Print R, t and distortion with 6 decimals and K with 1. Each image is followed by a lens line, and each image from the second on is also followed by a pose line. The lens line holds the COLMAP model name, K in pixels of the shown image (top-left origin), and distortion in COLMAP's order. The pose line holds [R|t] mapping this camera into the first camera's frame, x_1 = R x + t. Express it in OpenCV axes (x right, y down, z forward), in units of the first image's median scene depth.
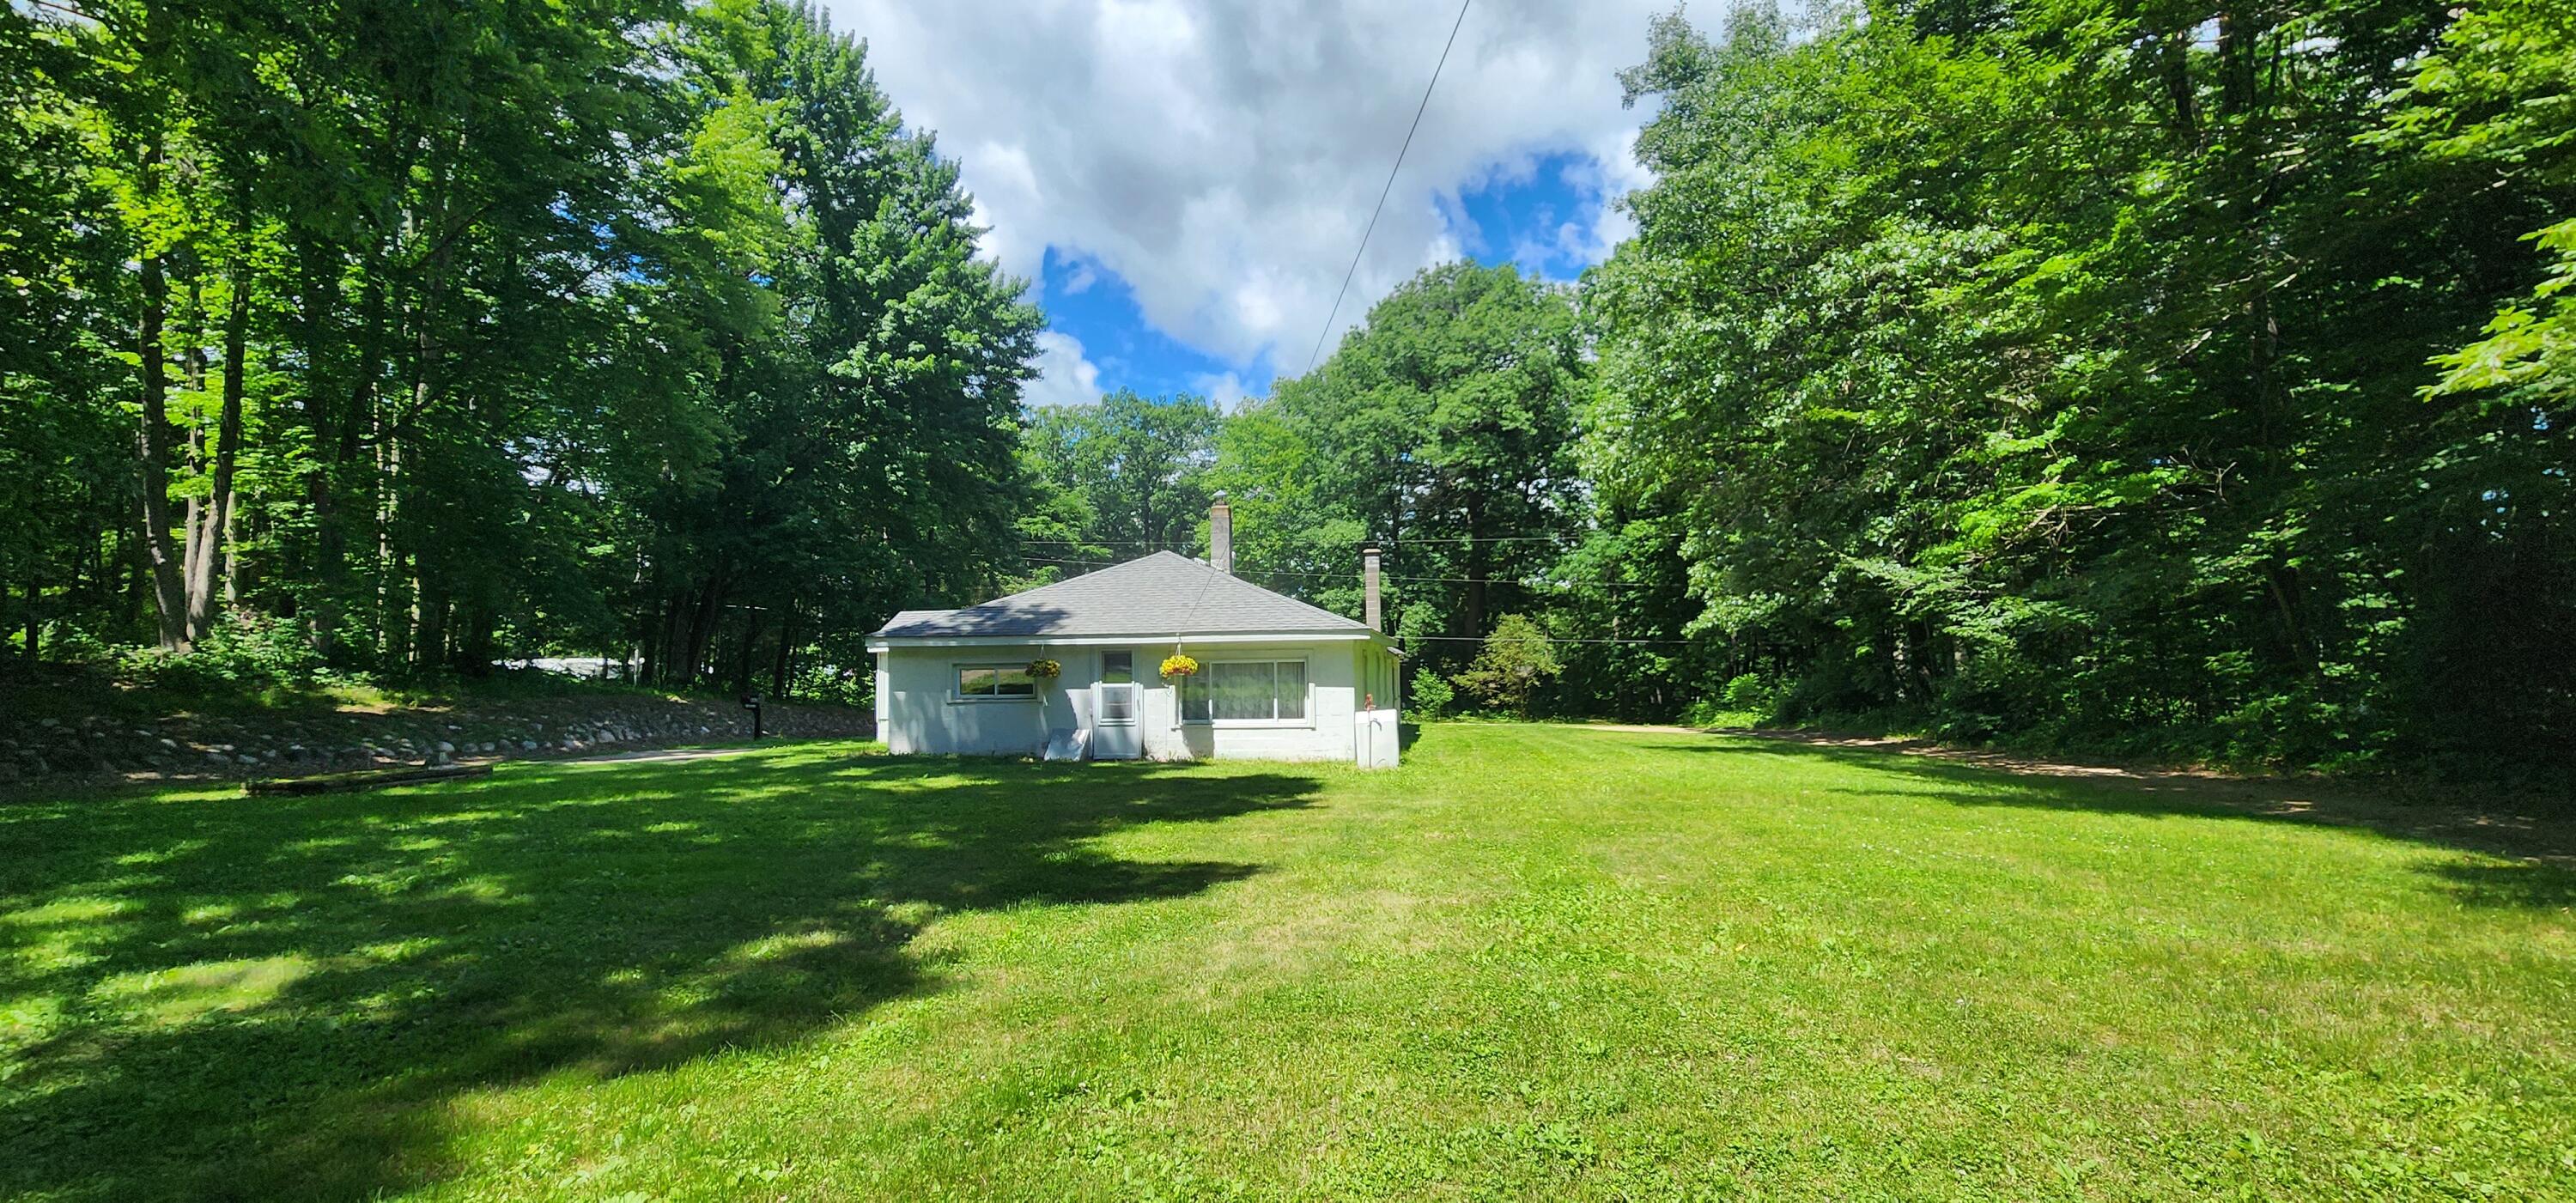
lens RADIAL K [[1034.6, 0, 1299.3], [0, 1034.6, 611.6], [0, 0, 1]] dist [-0.001021, -0.000135]
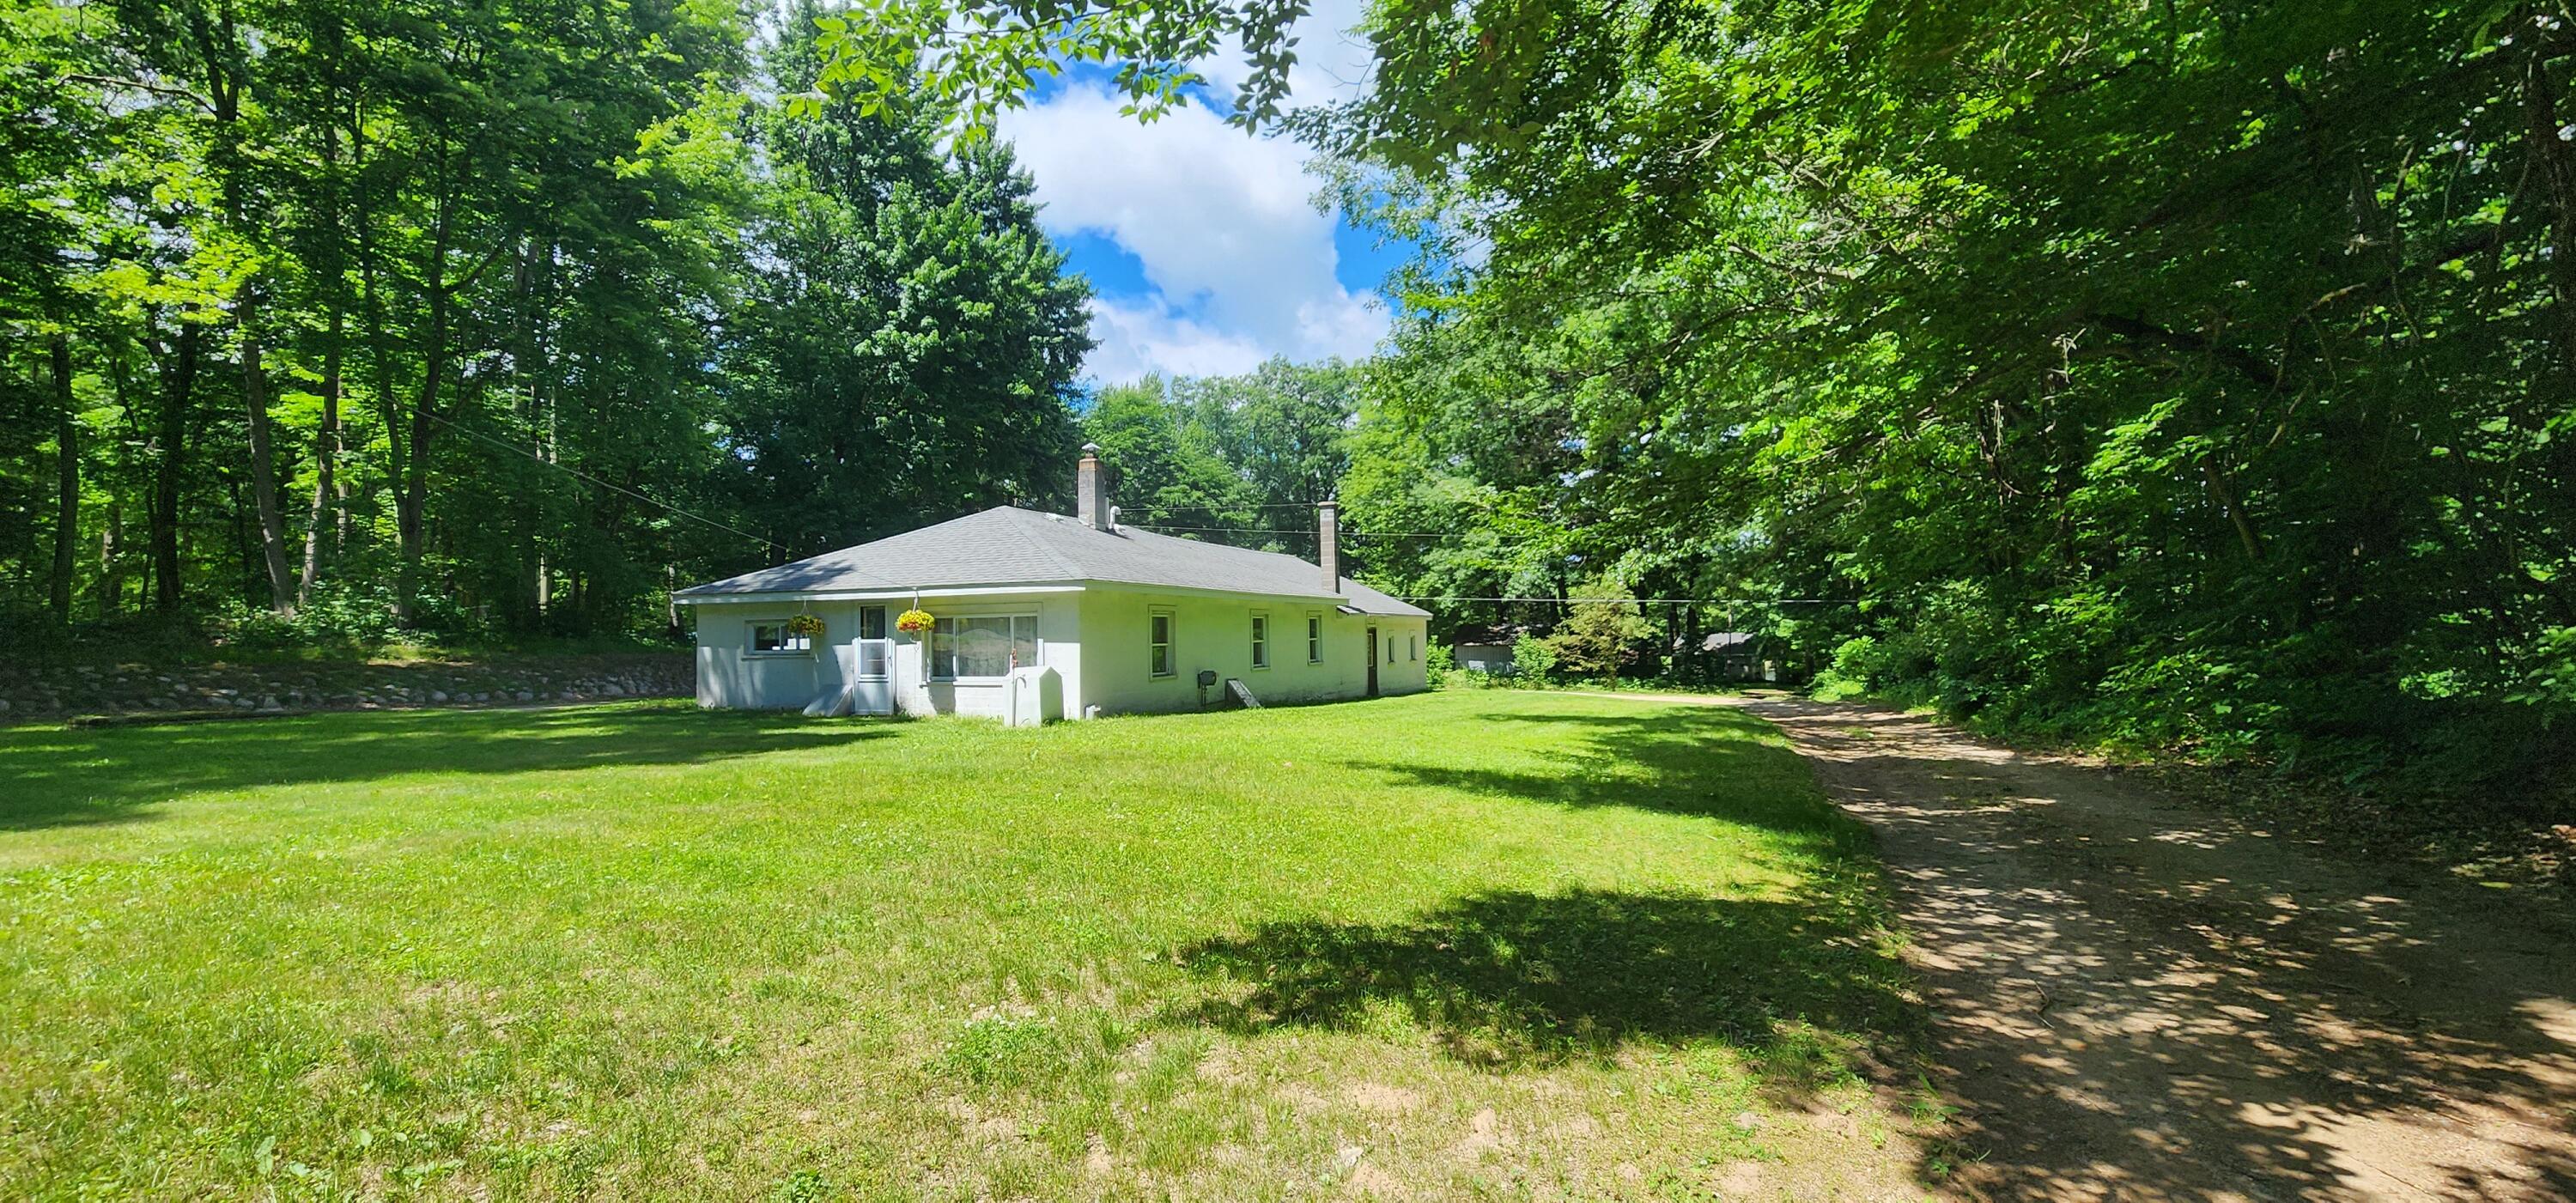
lens RADIAL K [[1034.6, 0, 1285.7], [0, 1034.6, 595.3], [0, 0, 1]] dist [-0.001021, -0.000135]
pose [[0.973985, -0.007953, -0.226474, 0.263971], [0.011527, 0.999829, 0.014463, 0.010877], [0.226320, -0.016697, 0.973910, 0.077863]]
